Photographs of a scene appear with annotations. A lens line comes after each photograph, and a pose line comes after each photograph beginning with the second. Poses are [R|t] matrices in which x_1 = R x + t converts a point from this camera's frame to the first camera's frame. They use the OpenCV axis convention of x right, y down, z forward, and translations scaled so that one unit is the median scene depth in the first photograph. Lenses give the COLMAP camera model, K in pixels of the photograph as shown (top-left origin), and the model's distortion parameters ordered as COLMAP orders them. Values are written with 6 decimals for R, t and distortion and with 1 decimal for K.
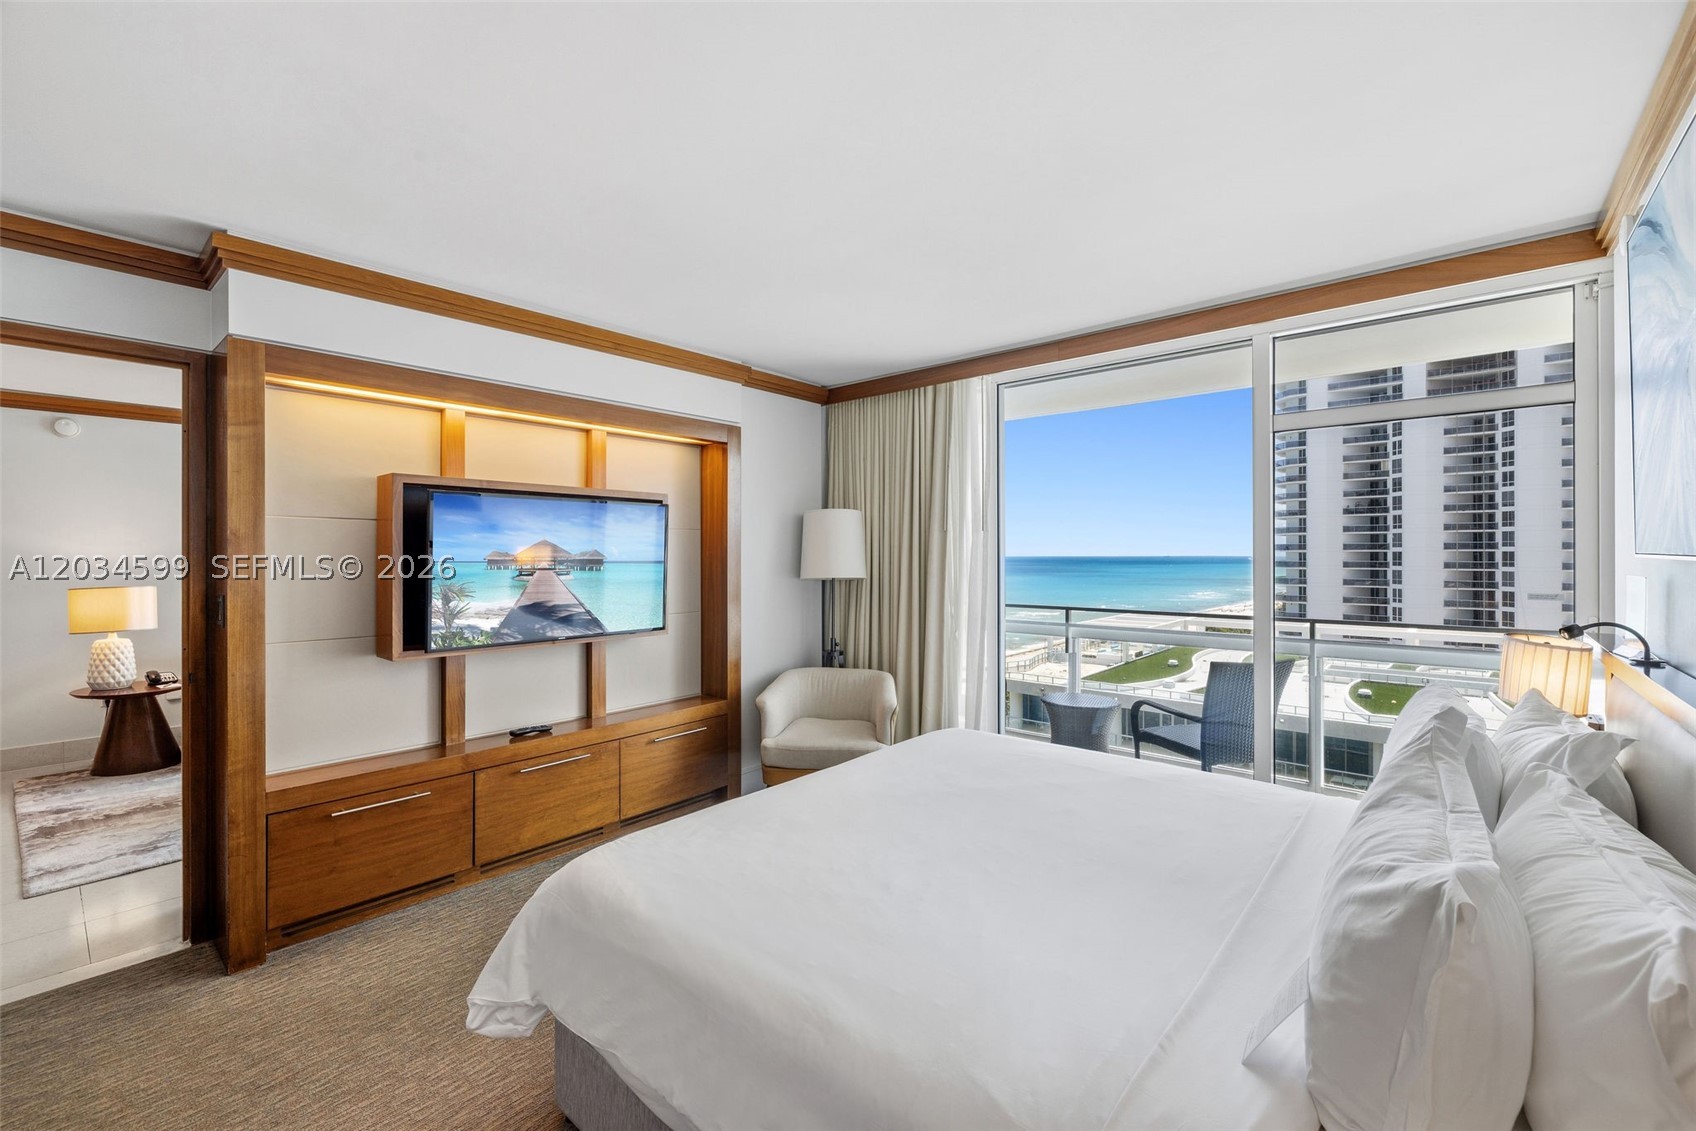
lens RADIAL K [[739.2, 0, 814.8], [0, 739.2, 570.1], [0, 0, 1]] dist [0.001026, 0.000277]
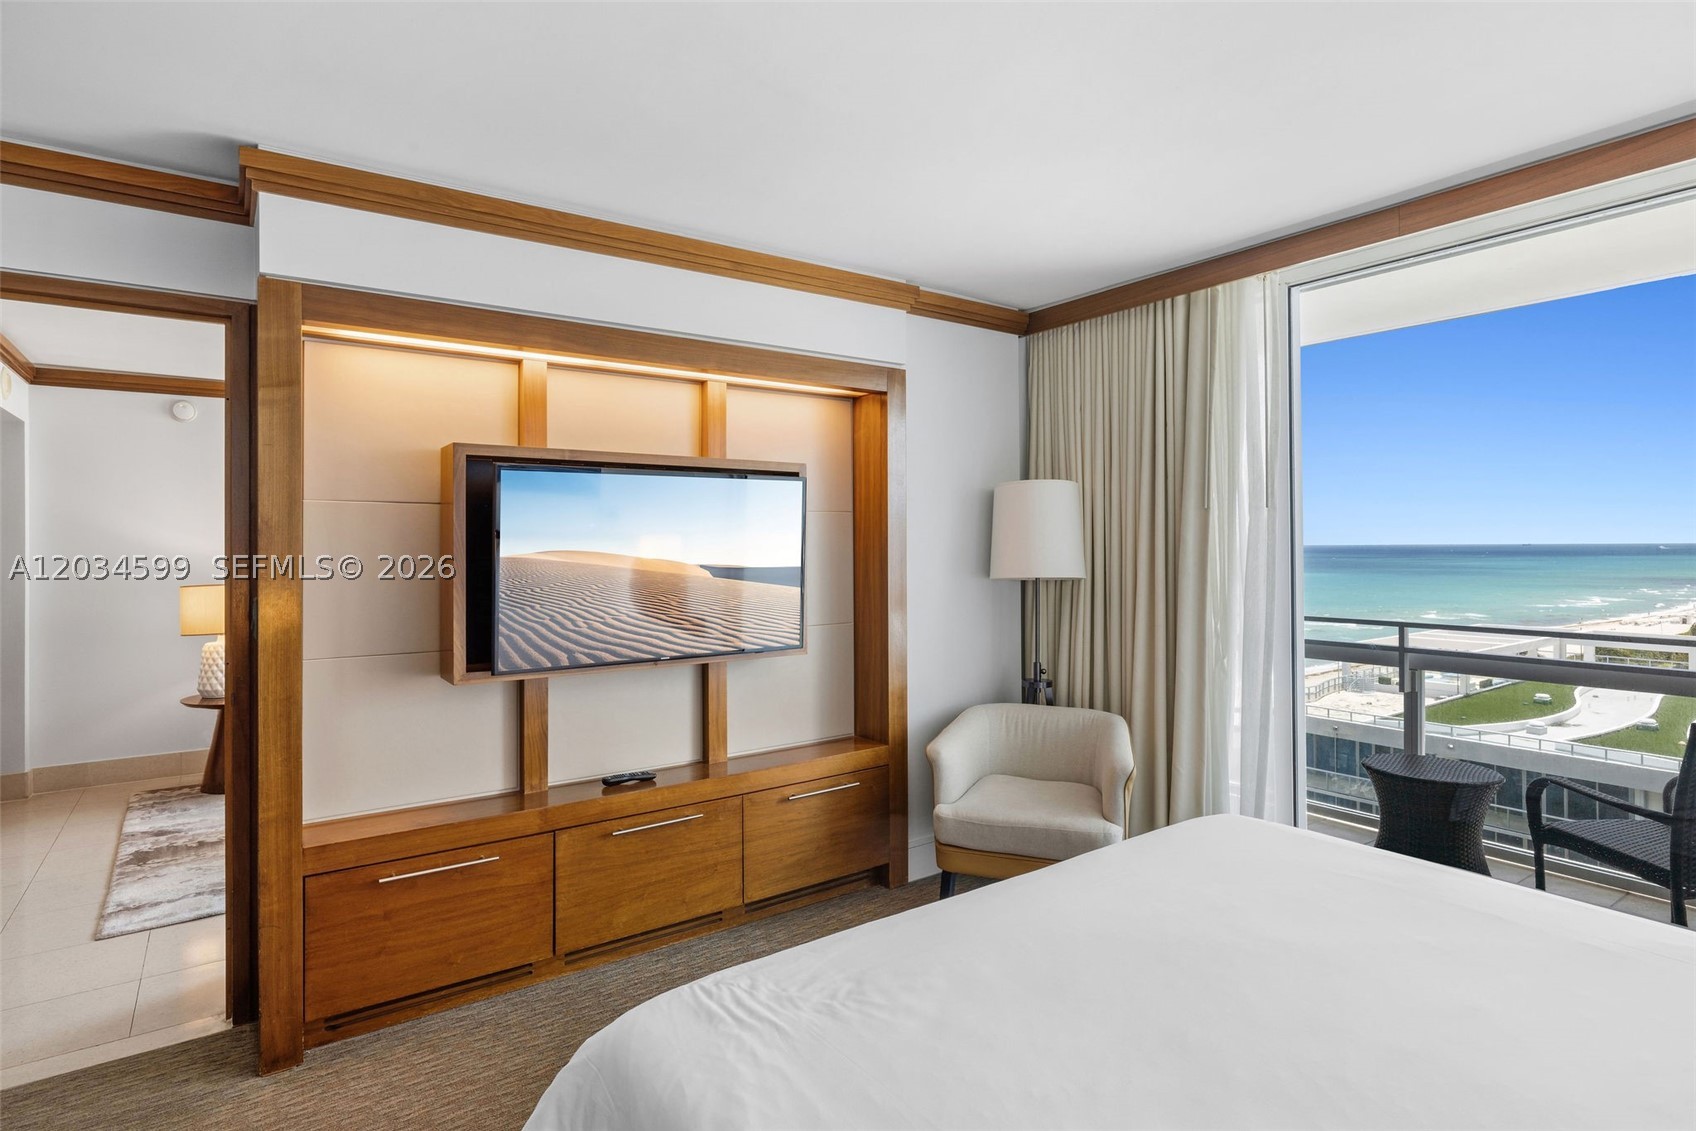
lens RADIAL K [[876.4, 0, 838.7], [0, 876.4, 545.8], [0, 0, 1]] dist [-0.004355, -0.000063]
pose [[0.979555, -0.004948, -0.201114, 0.008864], [0.000981, 0.999803, -0.019817, -0.003695], [0.201173, 0.019215, 0.979367, 0.157017]]
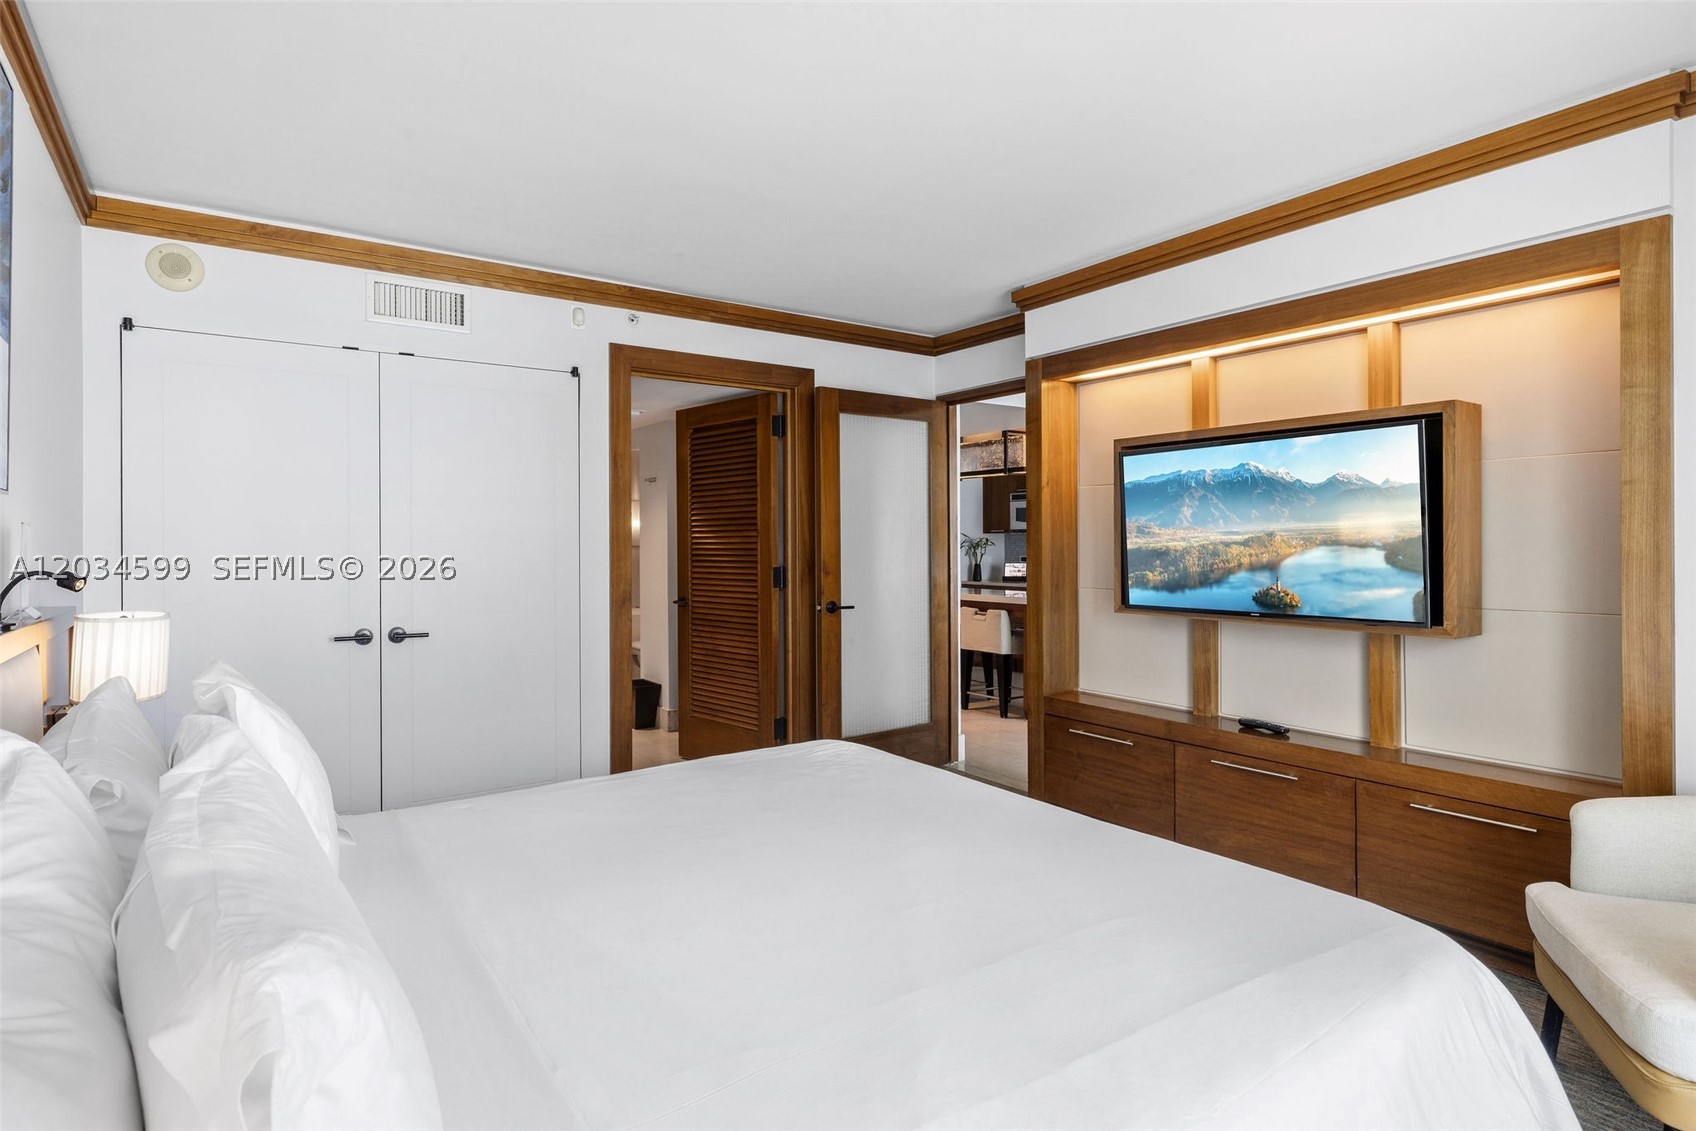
lens RADIAL K [[876.4, 0, 838.7], [0, 876.4, 545.8], [0, 0, 1]] dist [-0.004355, -0.000063]
pose [[-0.212046, 0.006979, -0.977235, 0.656278], [-0.013603, 0.999857, 0.010092, 0.014625], [0.977165, 0.015434, -0.211921, 0.742228]]
